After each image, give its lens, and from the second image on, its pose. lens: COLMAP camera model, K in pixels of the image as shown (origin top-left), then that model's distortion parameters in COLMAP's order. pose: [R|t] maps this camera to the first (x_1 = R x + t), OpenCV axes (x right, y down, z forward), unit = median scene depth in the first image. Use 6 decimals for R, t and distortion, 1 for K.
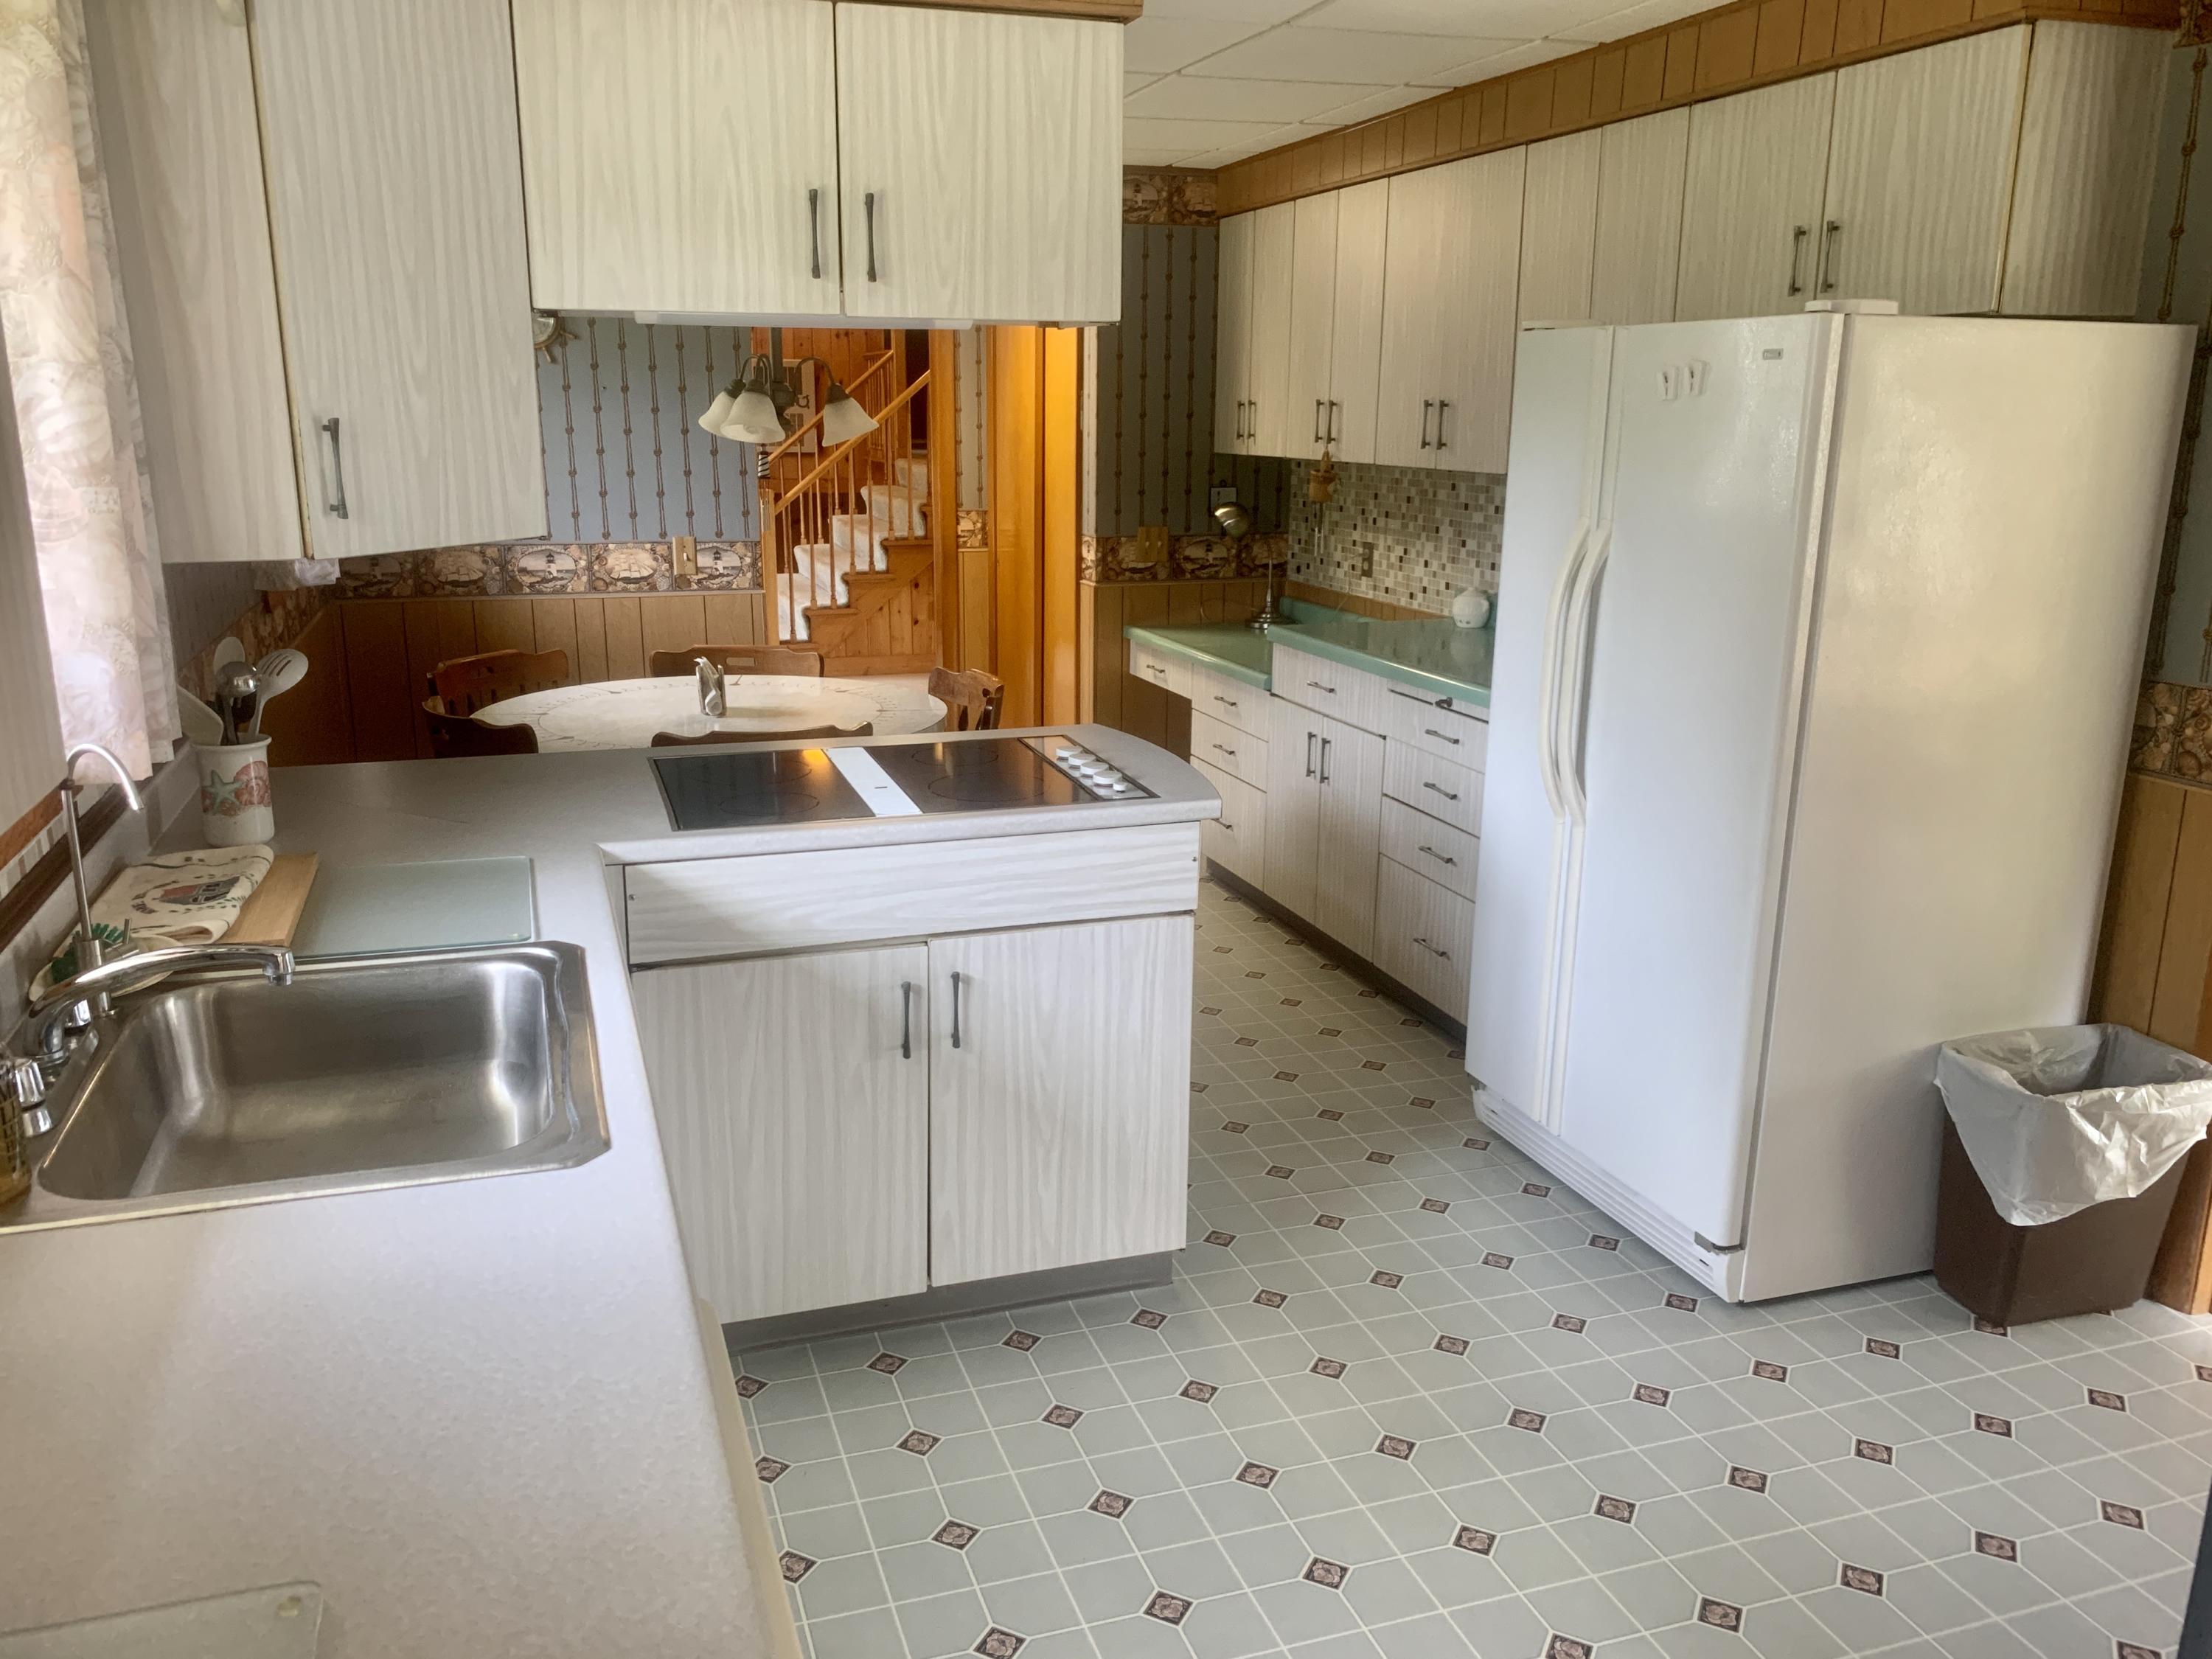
lens RADIAL K [[1710.8, 0, 1118.0], [0, 1710.8, 809.4], [0, 0, 1]] dist [0.068403, -0.082965]
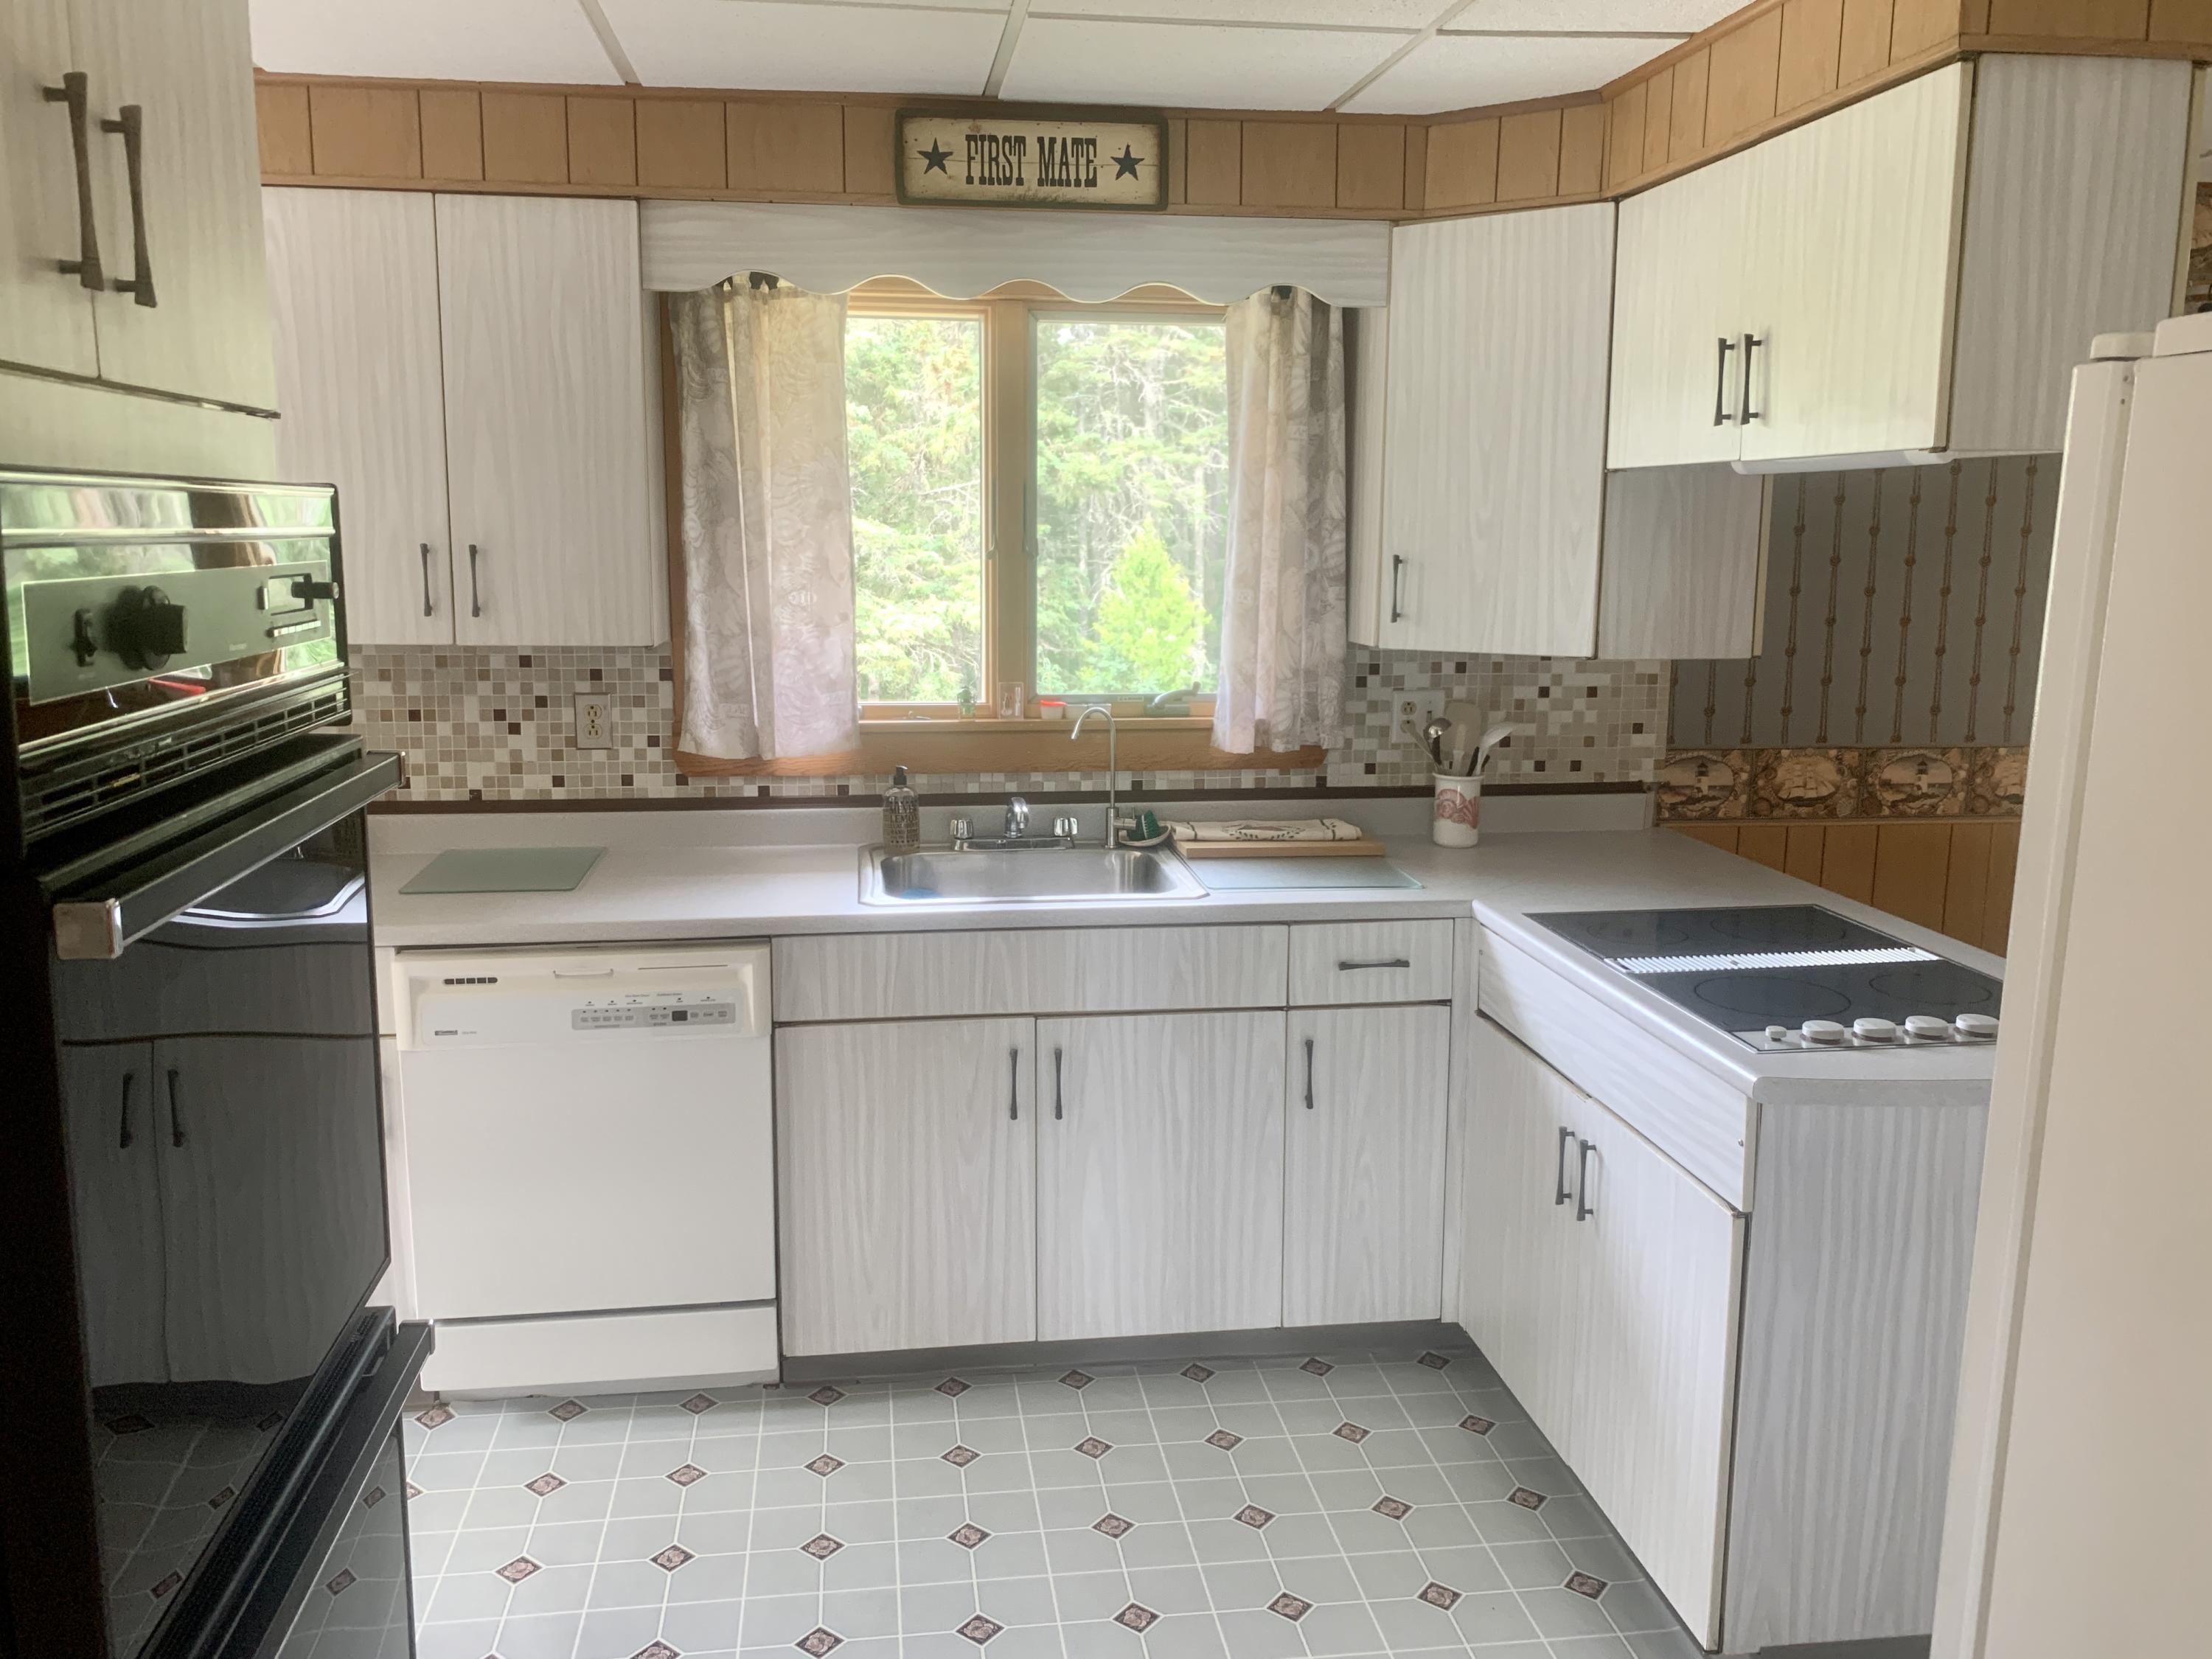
lens RADIAL K [[1710.8, 0, 1091.3], [0, 1710.8, 816.1], [0, 0, 1]] dist [0.068403, -0.082965]
pose [[-0.191334, 0.161690, -0.968116, 0.811651], [-0.237954, 0.949273, 0.205571, -0.195511], [0.952244, 0.269700, -0.143153, 0.787553]]
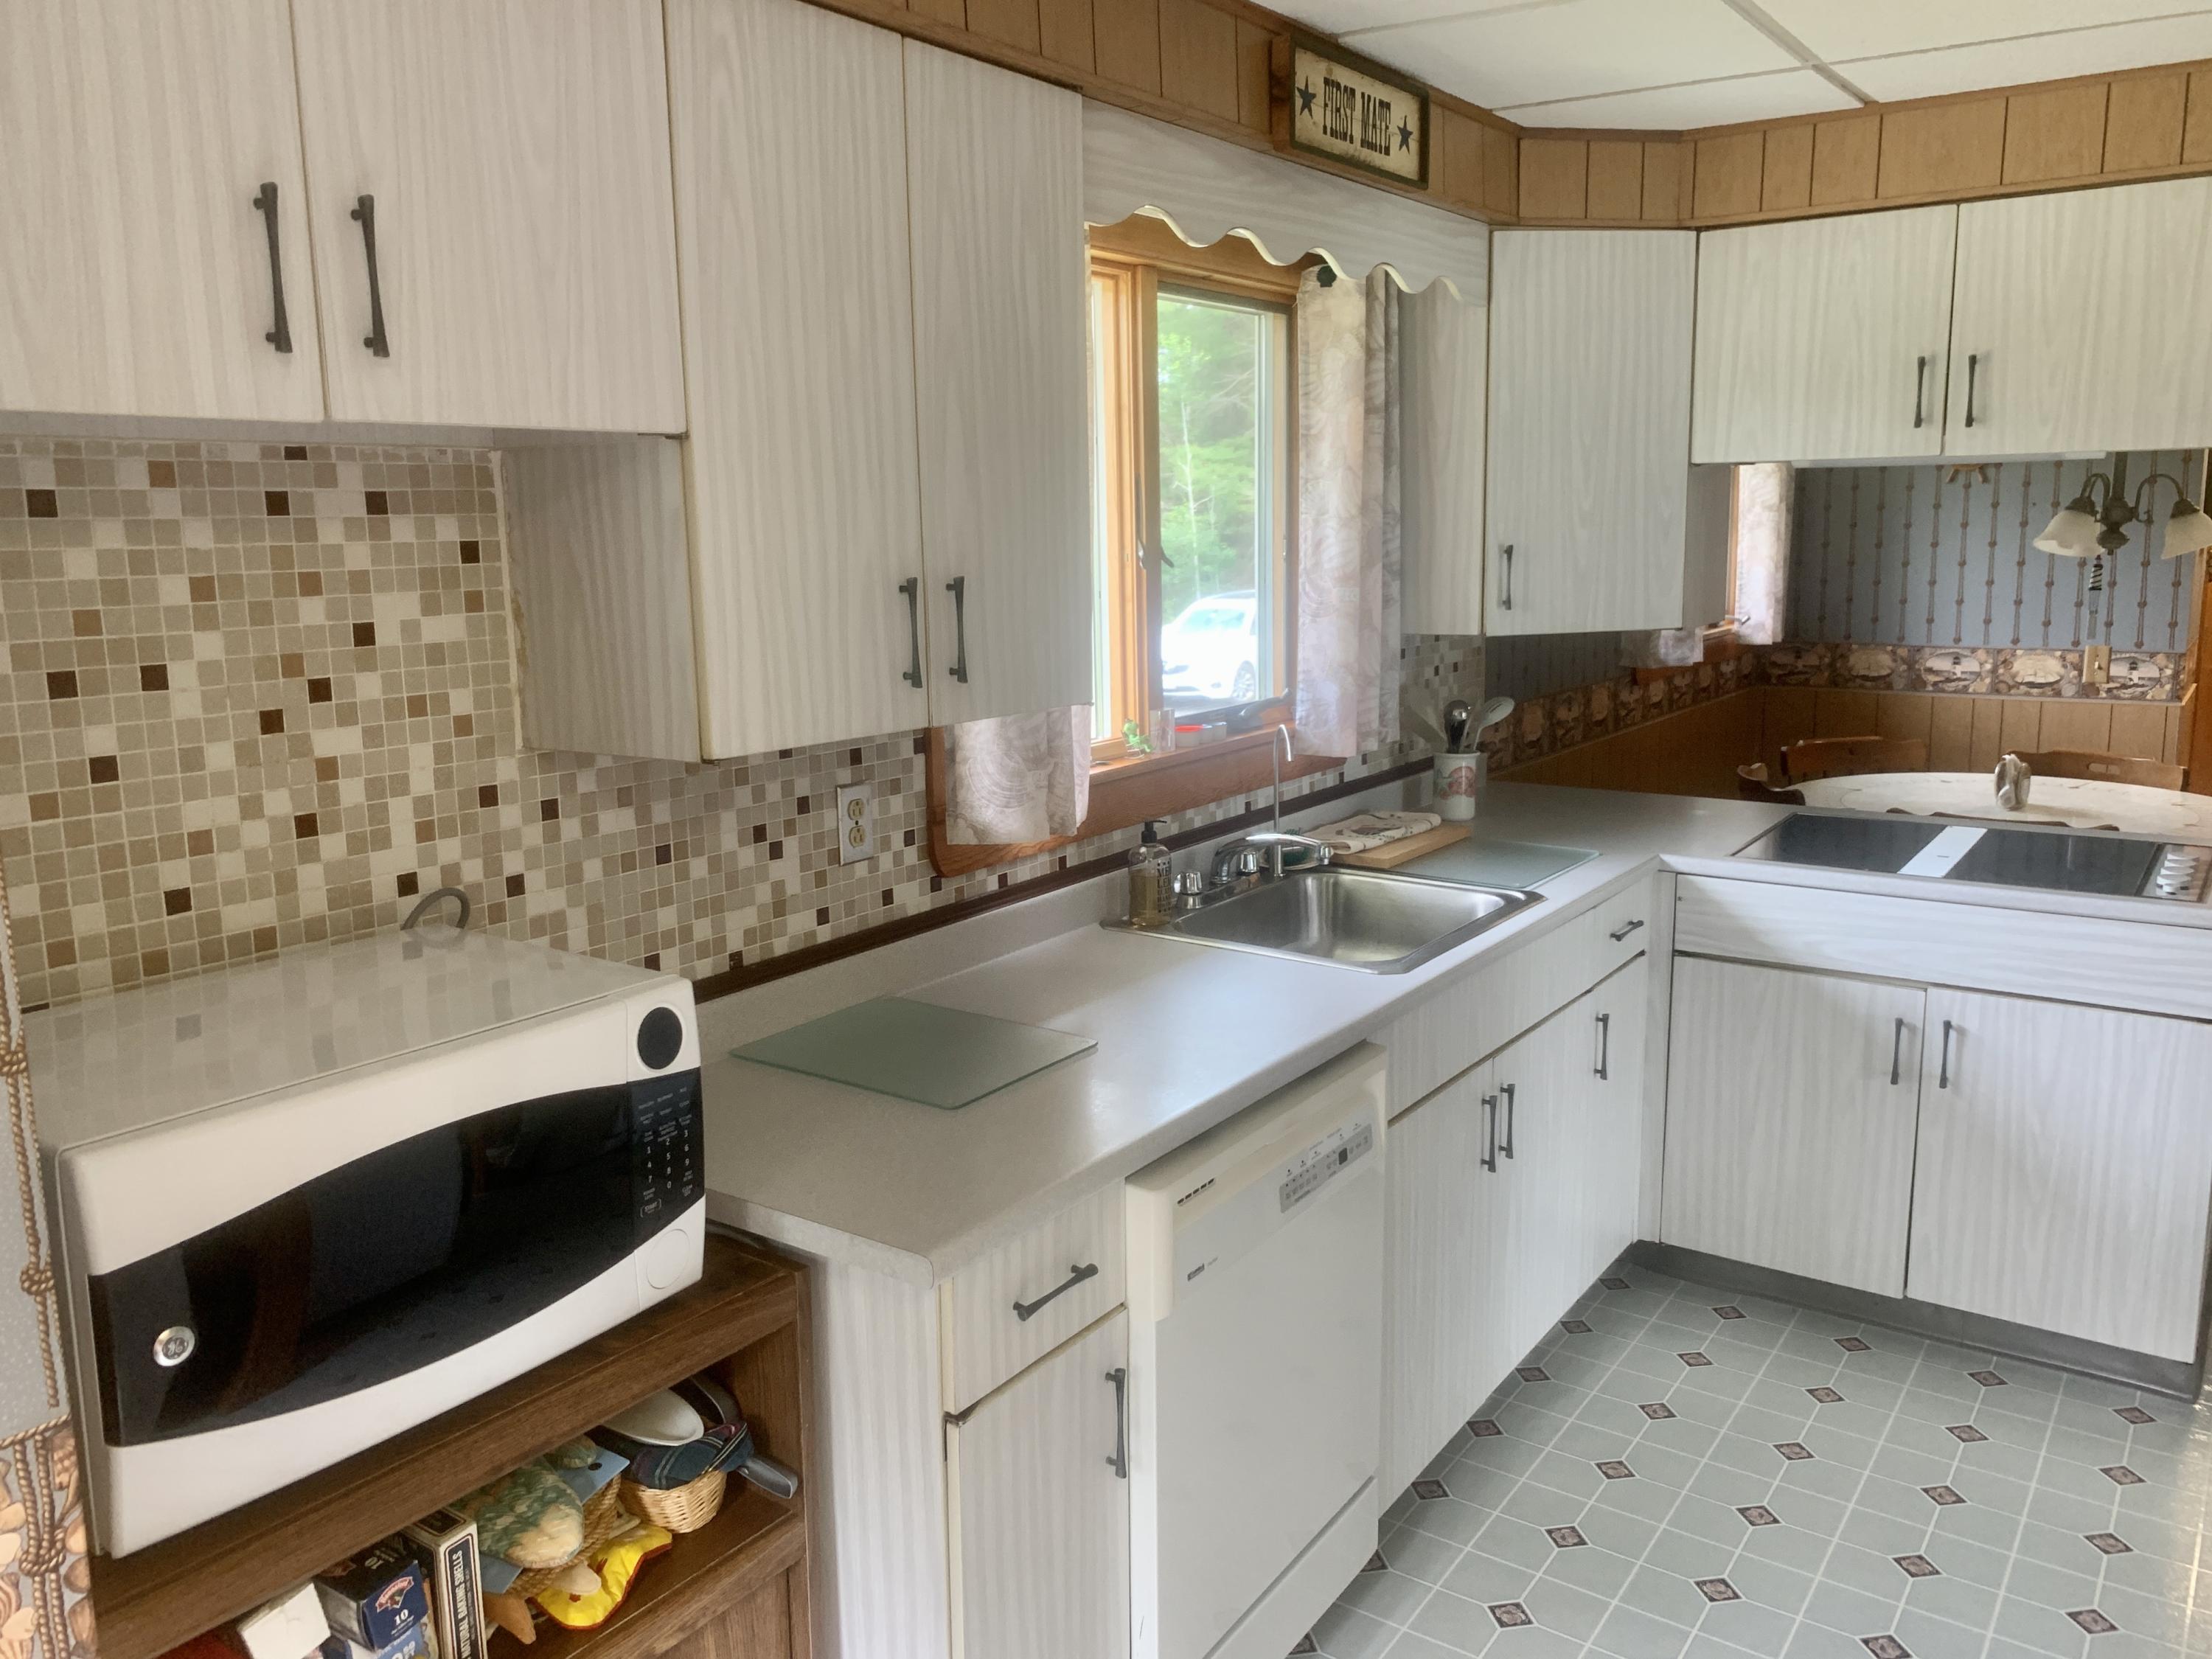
lens RADIAL K [[1710.8, 0, 1097.2], [0, 1710.8, 813.7], [0, 0, 1]] dist [0.068403, -0.082965]
pose [[0.598661, 0.125555, -0.791101, 0.439982], [-0.170461, 0.984985, 0.027331, 0.023722], [0.782654, 0.118490, 0.611075, -0.154115]]
